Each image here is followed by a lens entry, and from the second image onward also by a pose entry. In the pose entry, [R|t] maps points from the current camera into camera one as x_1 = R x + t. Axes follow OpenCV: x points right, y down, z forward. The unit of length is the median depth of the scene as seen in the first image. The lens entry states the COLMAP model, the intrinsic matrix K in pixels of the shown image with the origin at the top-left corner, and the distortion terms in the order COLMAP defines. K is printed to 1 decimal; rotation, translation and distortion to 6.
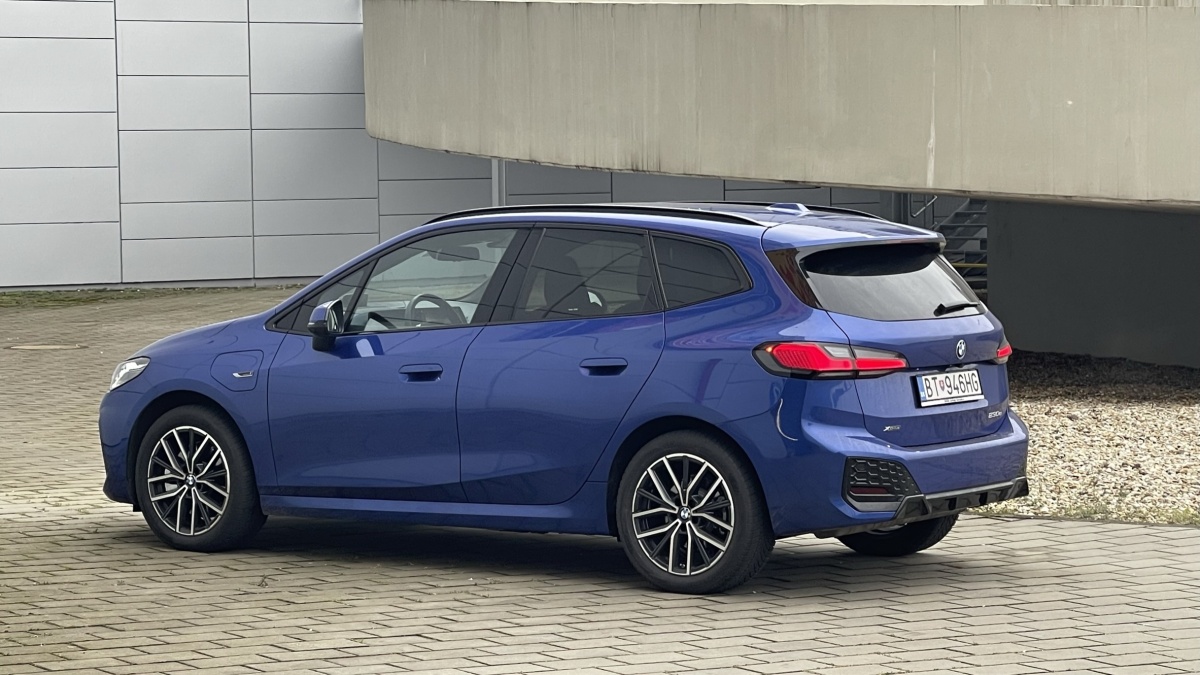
lens RADIAL K [[3283.9, 0, 600.0], [0, 3283.9, 337.5], [0, 0, 1]] dist [0.182507, 0.624254]
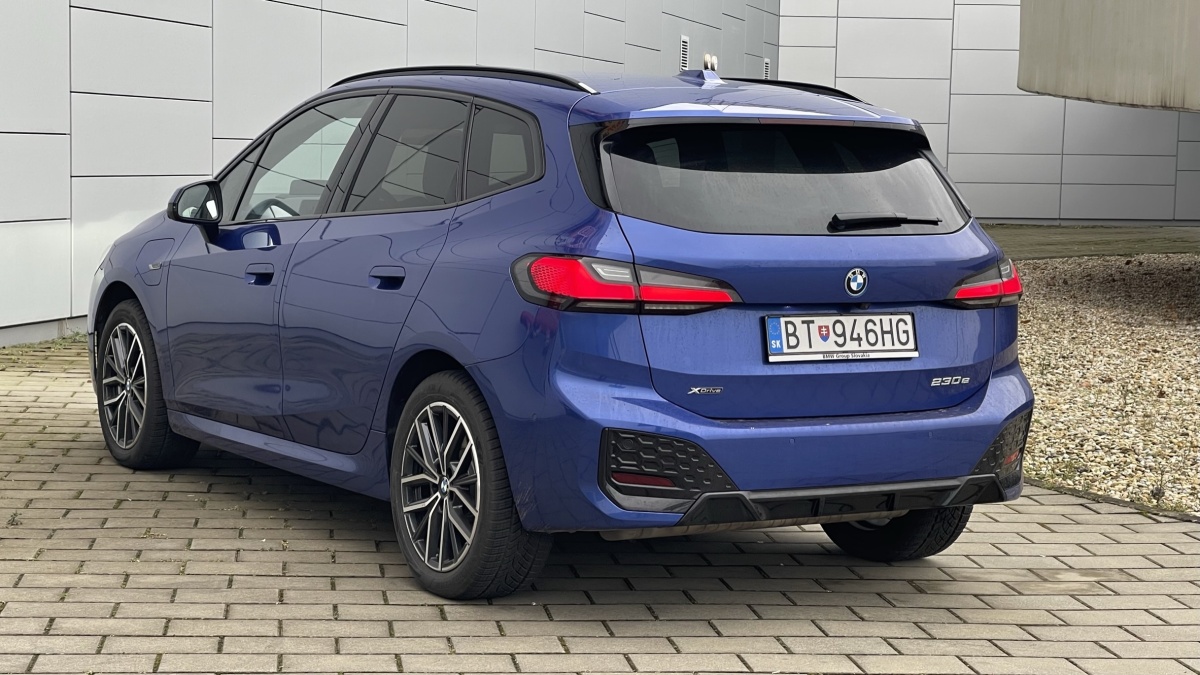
lens RADIAL K [[2218.1, 0, 600.0], [0, 2218.1, 337.5], [0, 0, 1]] dist [0.141640, 0.034533]
pose [[0.914789, 0.069073, -0.397982, 0.245204], [-0.055824, 0.997435, 0.044798, -0.002636], [0.400055, -0.018764, 0.916299, 0.557006]]
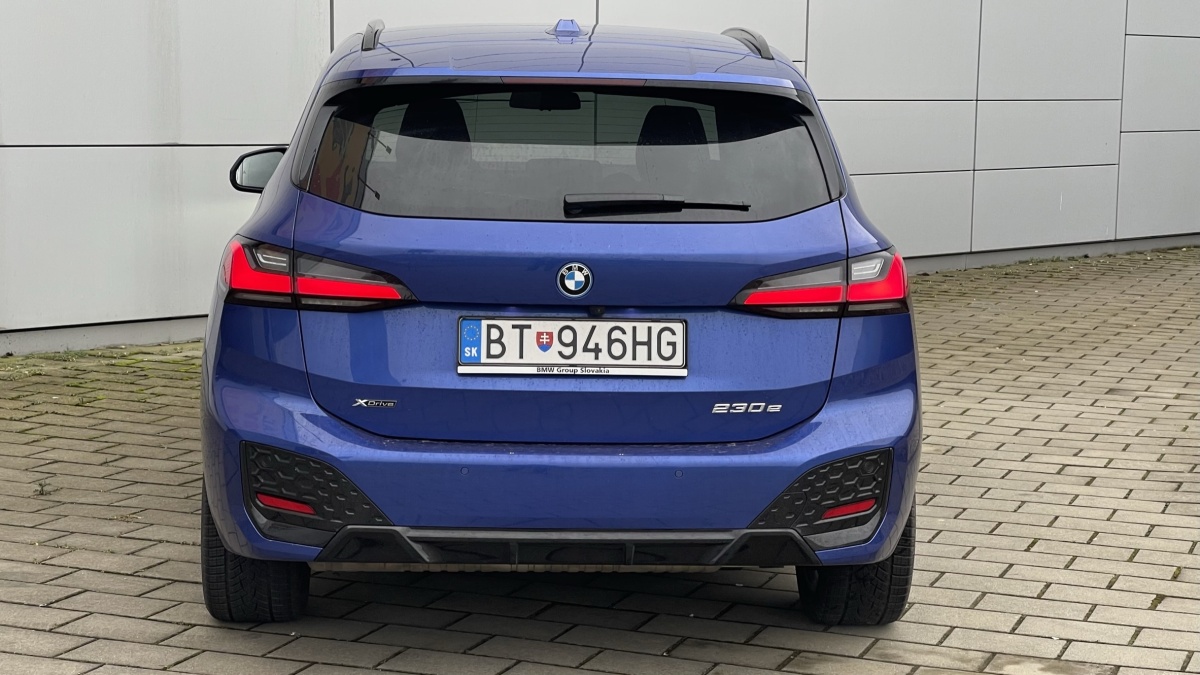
lens RADIAL K [[2218.1, 0, 600.0], [0, 2218.1, 337.5], [0, 0, 1]] dist [0.141640, 0.034533]
pose [[0.618010, 0.109950, -0.778444, 0.403155], [-0.064517, 0.993925, 0.089164, -0.020279], [0.783518, -0.004881, 0.621349, 0.772276]]
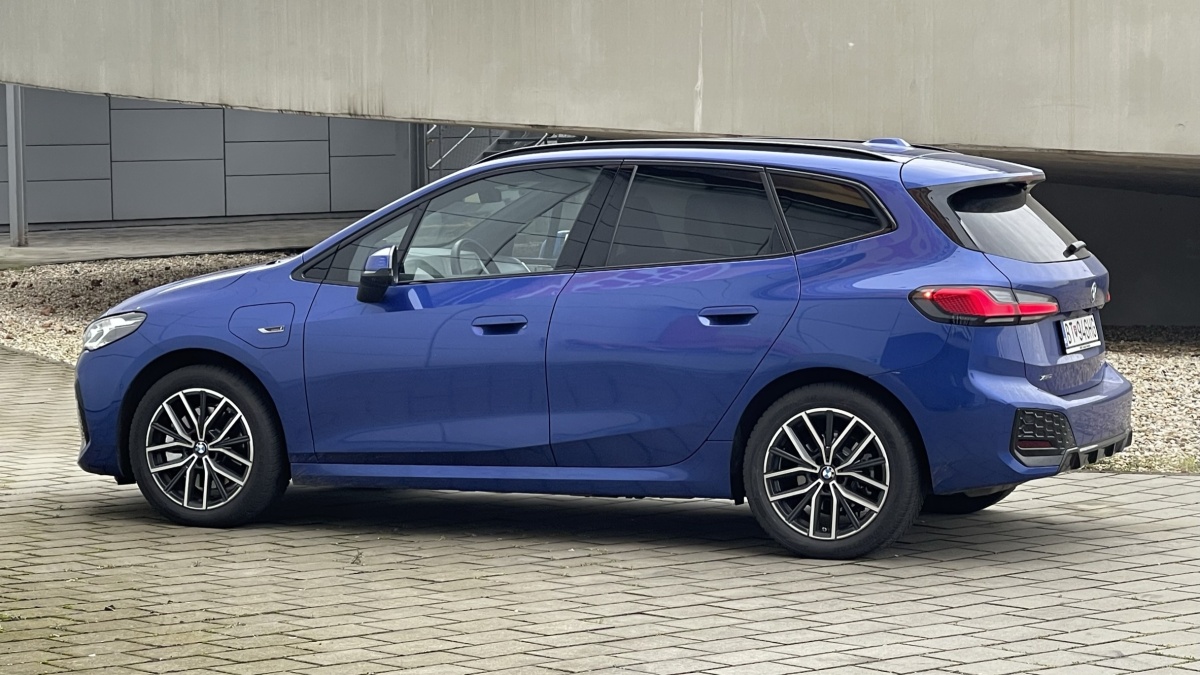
lens RADIAL K [[3283.9, 0, 600.0], [0, 3283.9, 337.5], [0, 0, 1]] dist [0.182507, 0.624254]
pose [[0.976790, -0.013064, 0.213801, -0.230068], [0.010372, 0.999852, 0.013709, 0.002086], [-0.213949, -0.011174, 0.976781, 0.108741]]
